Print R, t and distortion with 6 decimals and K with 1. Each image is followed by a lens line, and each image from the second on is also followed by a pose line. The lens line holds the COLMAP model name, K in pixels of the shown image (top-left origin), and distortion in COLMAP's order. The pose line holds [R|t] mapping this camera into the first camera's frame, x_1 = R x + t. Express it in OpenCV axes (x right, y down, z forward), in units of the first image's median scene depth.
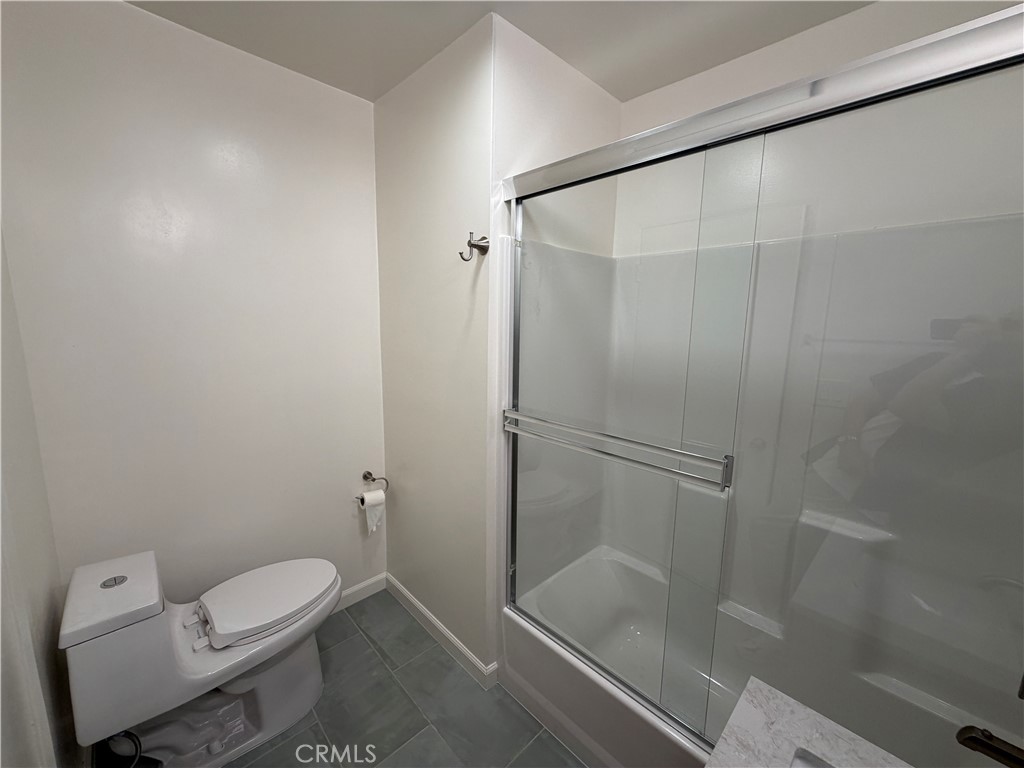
lens RADIAL K [[402.5, 0, 511.0], [0, 402.5, 383.5], [0, 0, 1]] dist [-0.005771, 0.000621]
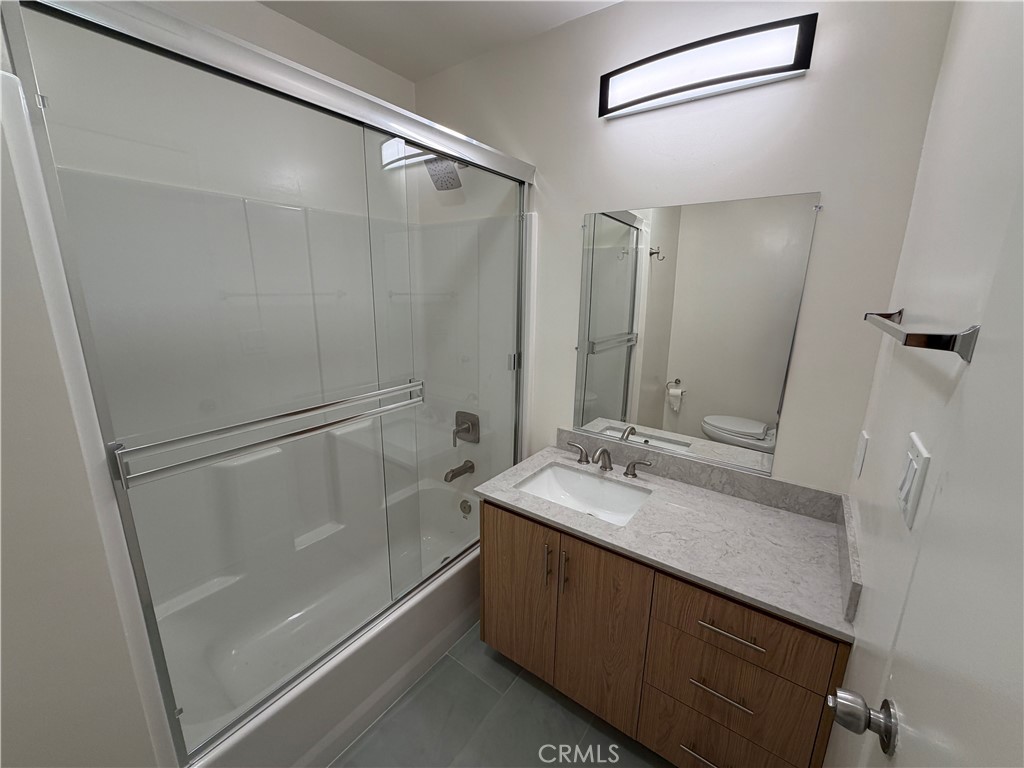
lens RADIAL K [[402.5, 0, 511.7], [0, 402.5, 383.4], [0, 0, 1]] dist [-0.005771, 0.000621]
pose [[-0.169181, -0.244222, 0.954847, -0.479279], [0.127508, 0.955247, 0.266916, -0.077755], [-0.977302, 0.166908, -0.130469, 0.480761]]
